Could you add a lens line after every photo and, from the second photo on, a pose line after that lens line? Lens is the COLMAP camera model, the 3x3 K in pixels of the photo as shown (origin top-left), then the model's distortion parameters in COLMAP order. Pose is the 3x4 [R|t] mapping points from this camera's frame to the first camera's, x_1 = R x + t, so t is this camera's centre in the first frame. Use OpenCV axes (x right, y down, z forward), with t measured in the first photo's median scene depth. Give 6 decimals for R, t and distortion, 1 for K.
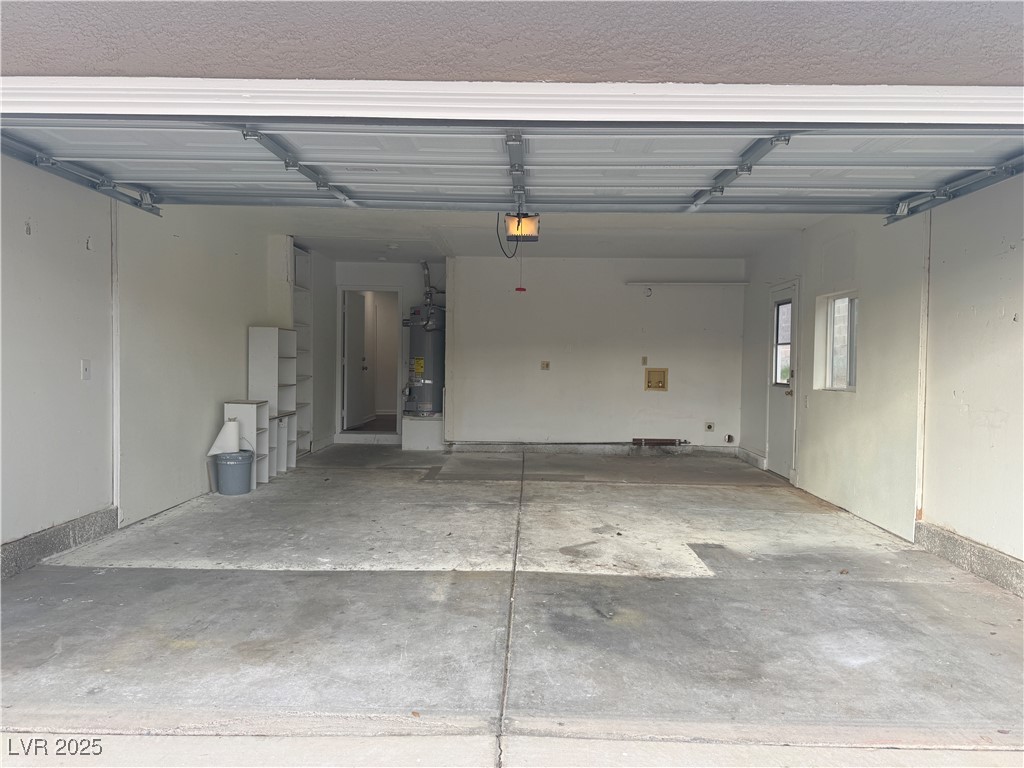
lens RADIAL K [[722.8, 0, 512.0], [0, 722.8, 384.0], [0, 0, 1]] dist [0.046366, -0.001495]
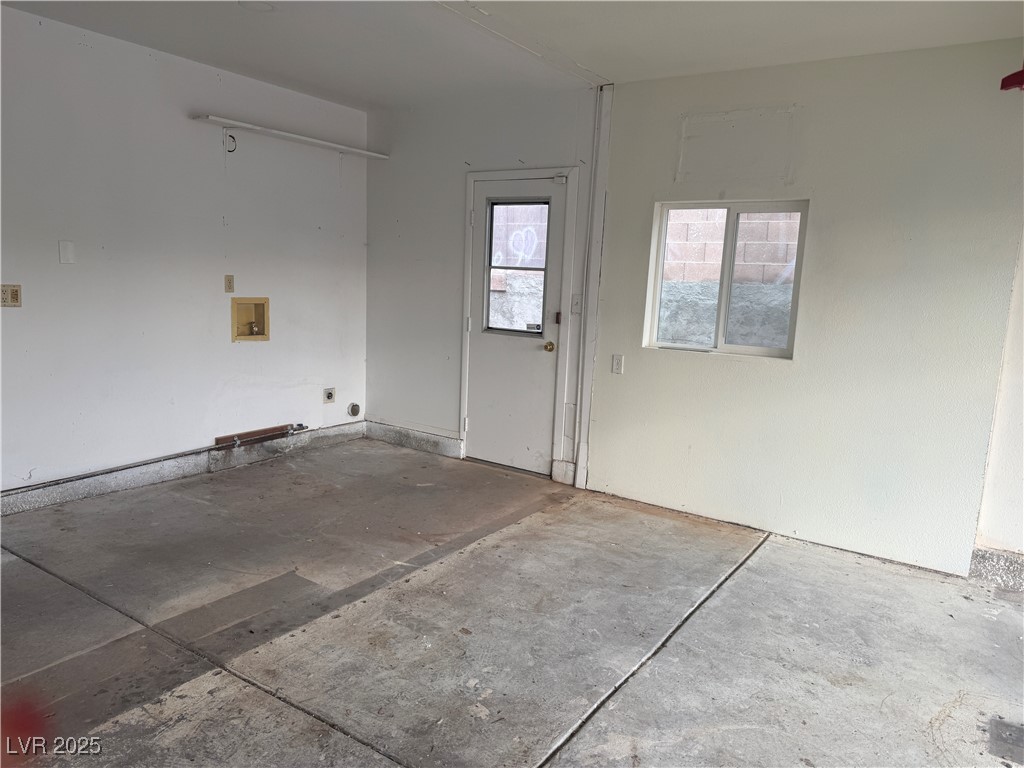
lens RADIAL K [[722.8, 0, 512.0], [0, 722.8, 384.0], [0, 0, 1]] dist [0.046366, -0.001495]
pose [[0.481411, -0.127935, 0.867108, -0.171716], [-0.019589, 0.987473, 0.156569, -0.046527], [-0.876276, -0.092360, 0.472874, 0.586357]]
